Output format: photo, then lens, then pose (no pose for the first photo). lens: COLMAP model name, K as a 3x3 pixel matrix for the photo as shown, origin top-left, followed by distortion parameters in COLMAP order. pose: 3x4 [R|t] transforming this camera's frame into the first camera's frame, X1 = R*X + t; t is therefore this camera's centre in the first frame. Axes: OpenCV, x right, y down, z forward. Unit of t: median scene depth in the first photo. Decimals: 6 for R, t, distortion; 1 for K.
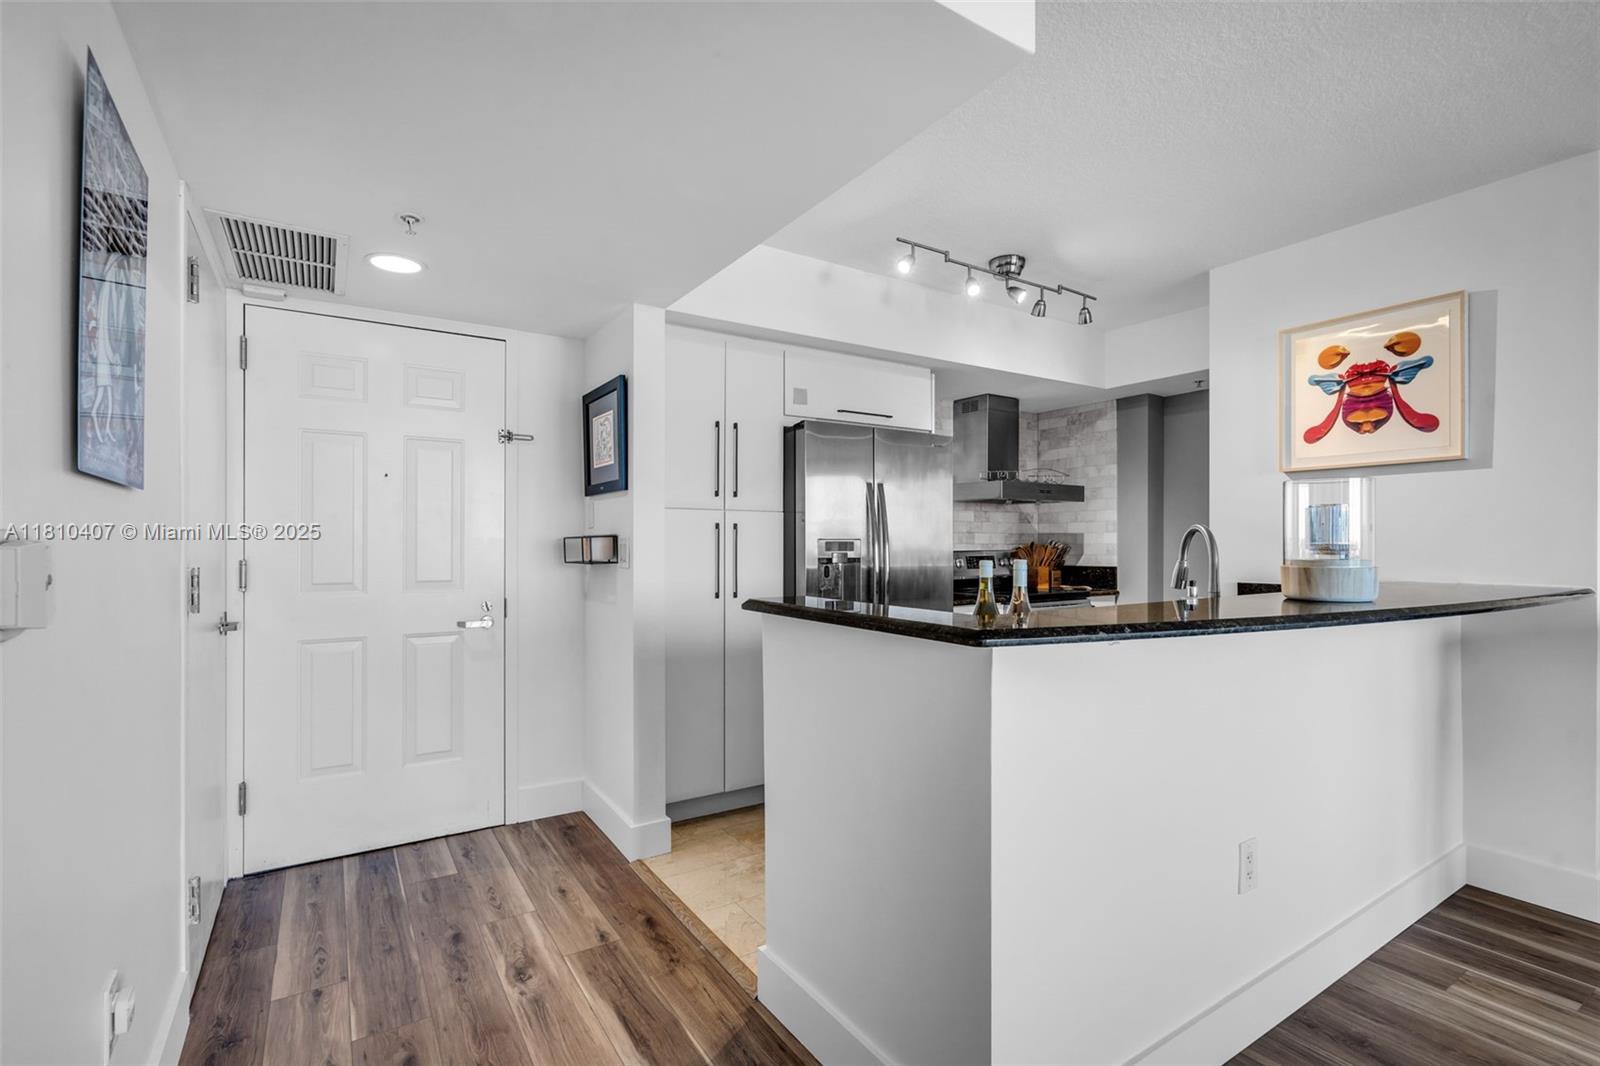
lens RADIAL K [[732.4, 0, 797.3], [0, 732.4, 541.0], [0, 0, 1]] dist [-0.005740, 0.000815]
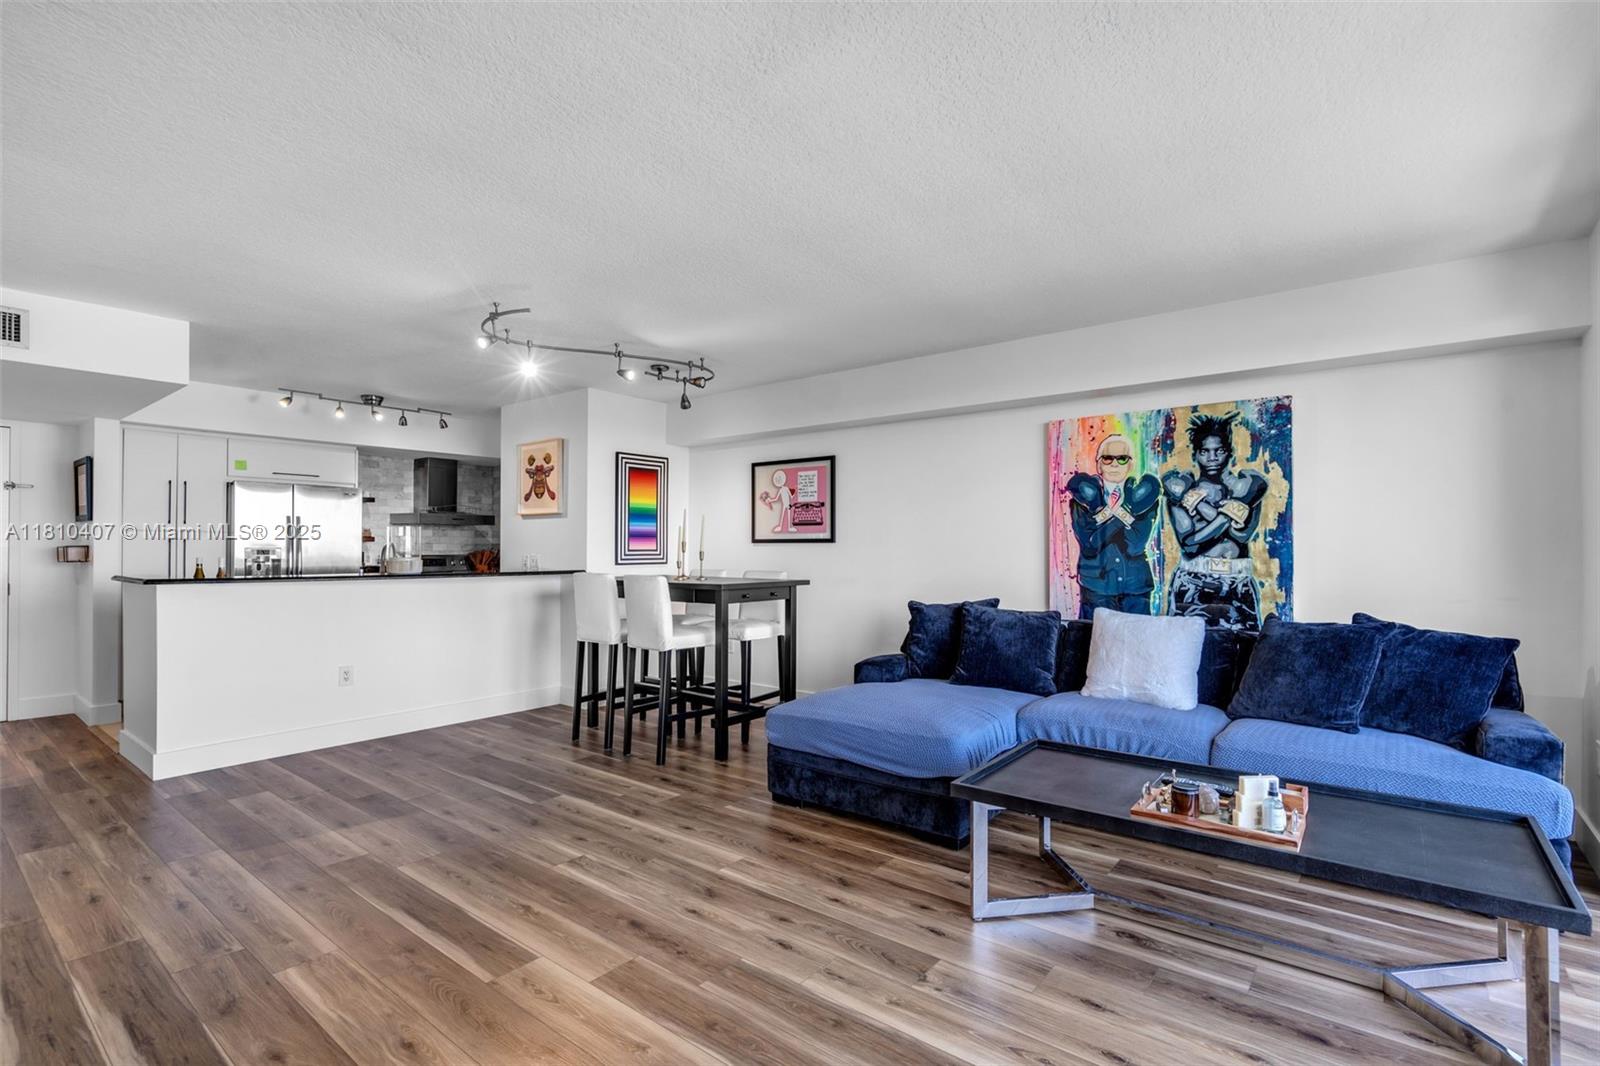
lens RADIAL K [[732.4, 0, 807.1], [0, 732.4, 541.4], [0, 0, 1]] dist [-0.005740, 0.000815]
pose [[0.936798, 0.004263, 0.349844, 0.752789], [-0.001154, 0.999958, -0.009094, -0.005087], [-0.349868, 0.008115, 0.936764, -1.231433]]
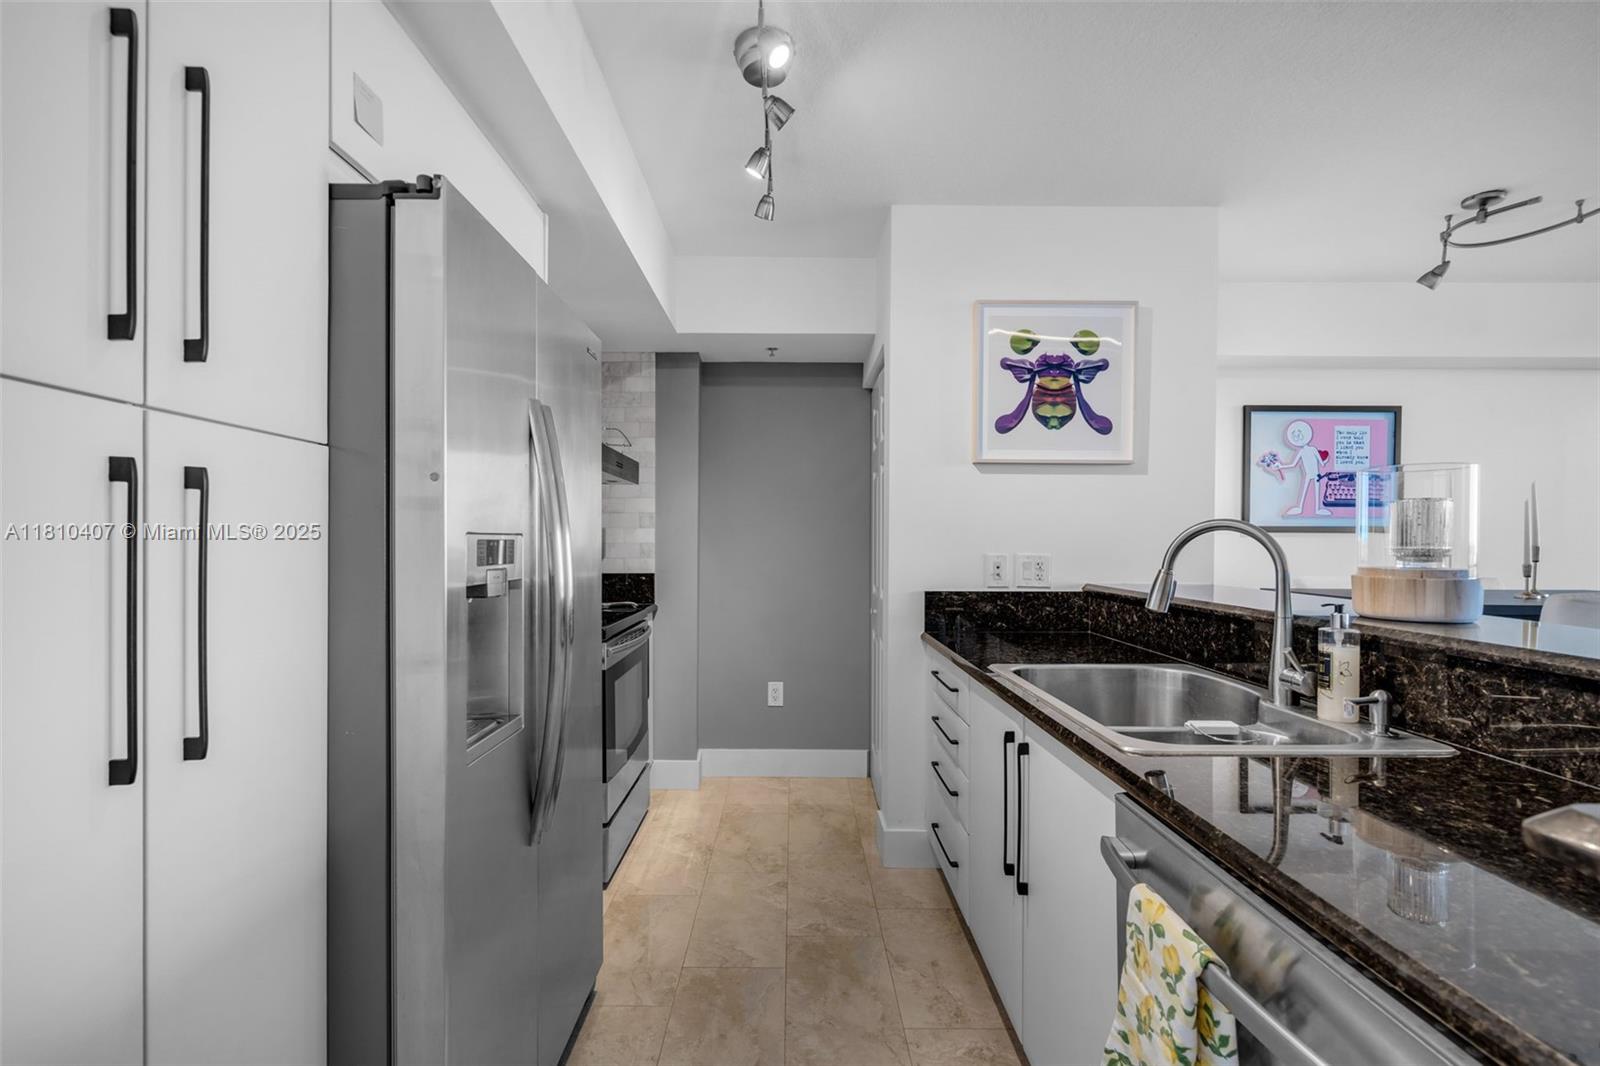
lens RADIAL K [[732.4, 0, 792.9], [0, 732.4, 544.1], [0, 0, 1]] dist [-0.005740, 0.000815]
pose [[0.535980, -0.000843, 0.844230, -0.206805], [-0.006196, 0.999969, 0.004932, 0.000476], [-0.844208, -0.007875, 0.535958, 0.760627]]
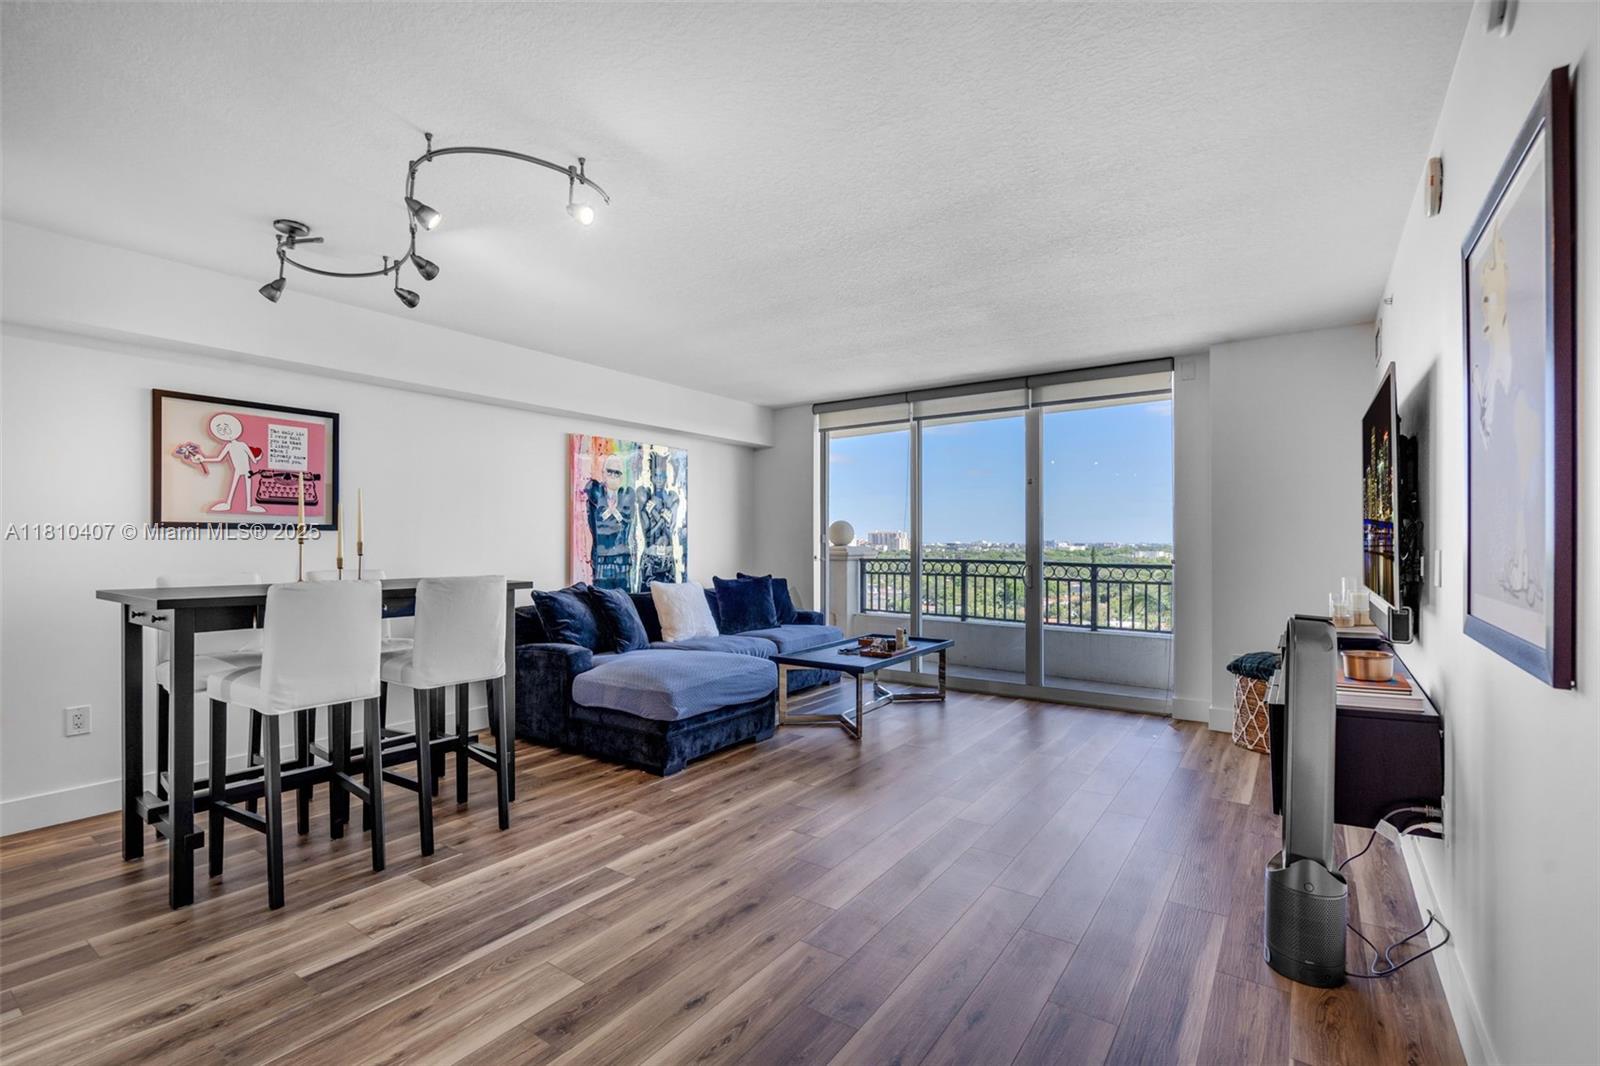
lens RADIAL K [[732.4, 0, 806.2], [0, 732.4, 553.6], [0, 0, 1]] dist [-0.005740, 0.000815]
pose [[-0.403682, -0.016073, 0.914758, -0.188697], [-0.002945, 0.999863, 0.016269, -0.000393], [-0.914895, 0.003874, -0.403674, 0.284949]]
